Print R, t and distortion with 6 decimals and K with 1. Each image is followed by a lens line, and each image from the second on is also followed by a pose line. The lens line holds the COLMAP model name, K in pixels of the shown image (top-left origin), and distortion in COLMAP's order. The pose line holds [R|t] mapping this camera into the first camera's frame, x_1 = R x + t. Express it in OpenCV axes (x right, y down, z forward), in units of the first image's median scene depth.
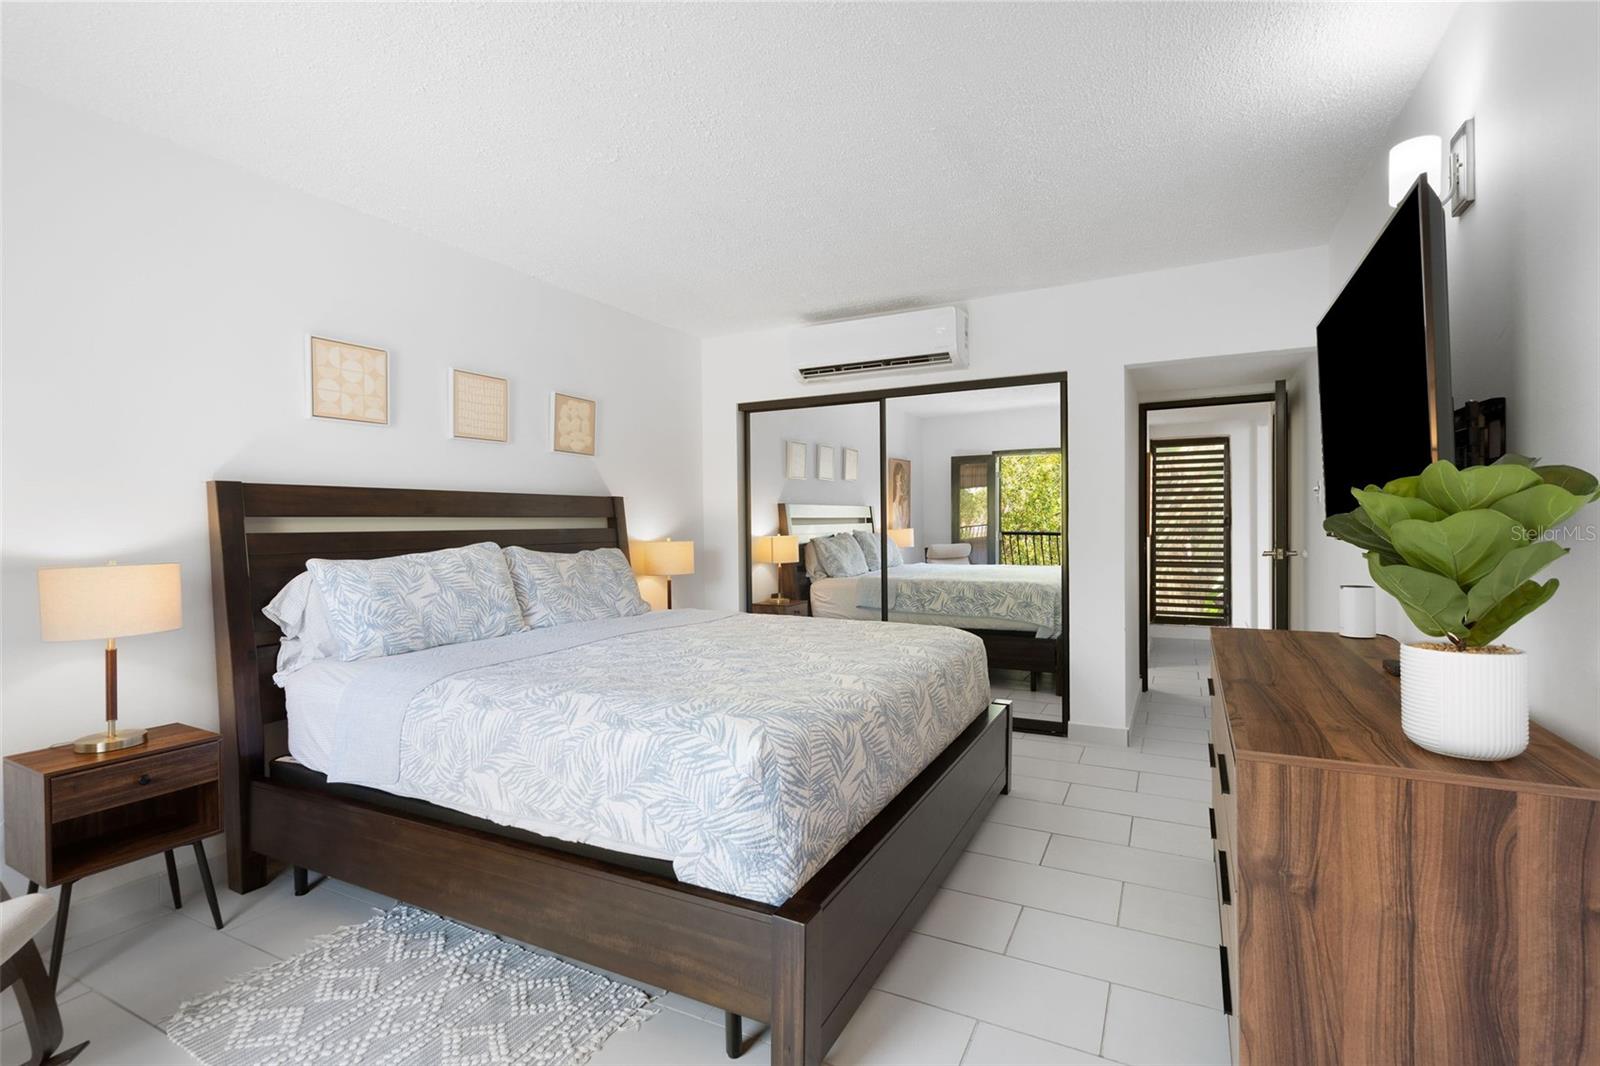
lens RADIAL K [[742.9, 0, 779.2], [0, 742.9, 531.2], [0, 0, 1]] dist [-0.000420, -0.000200]
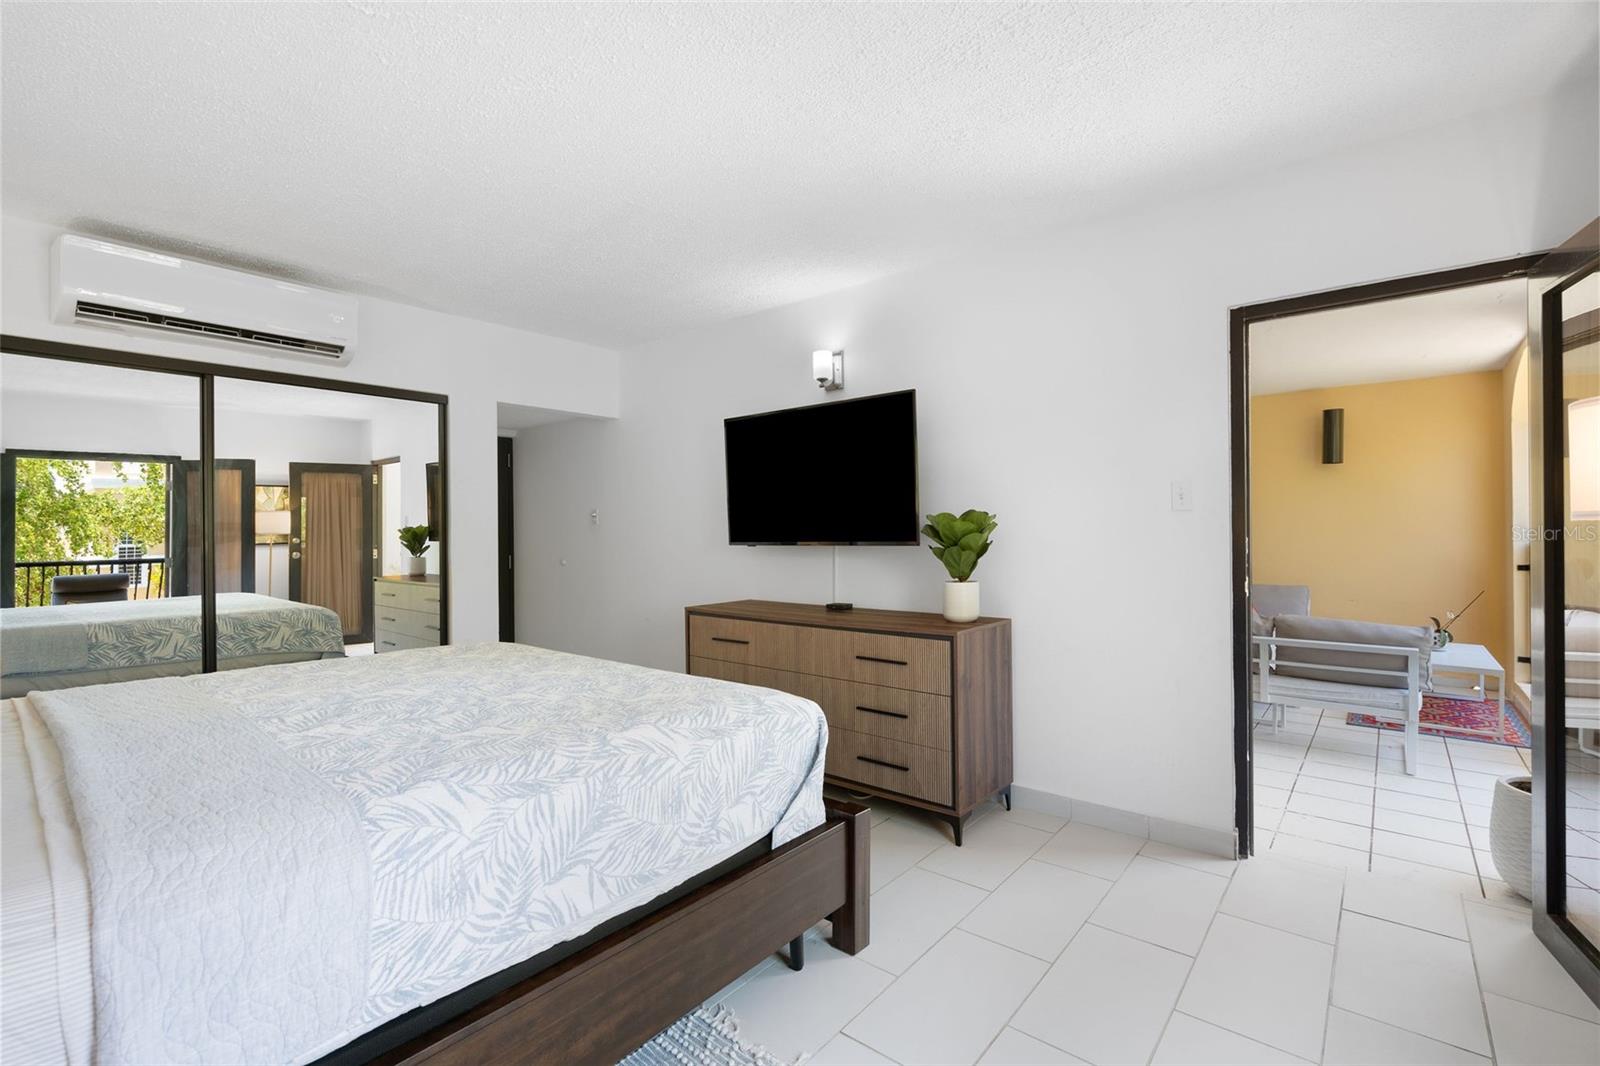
lens RADIAL K [[742.9, 0, 779.2], [0, 742.9, 531.2], [0, 0, 1]] dist [-0.000420, -0.000200]
pose [[0.208884, 0.010831, 0.977881, -0.473601], [0.018935, 0.999706, -0.015118, 0.001528], [-0.977757, 0.021674, 0.208617, 0.283741]]
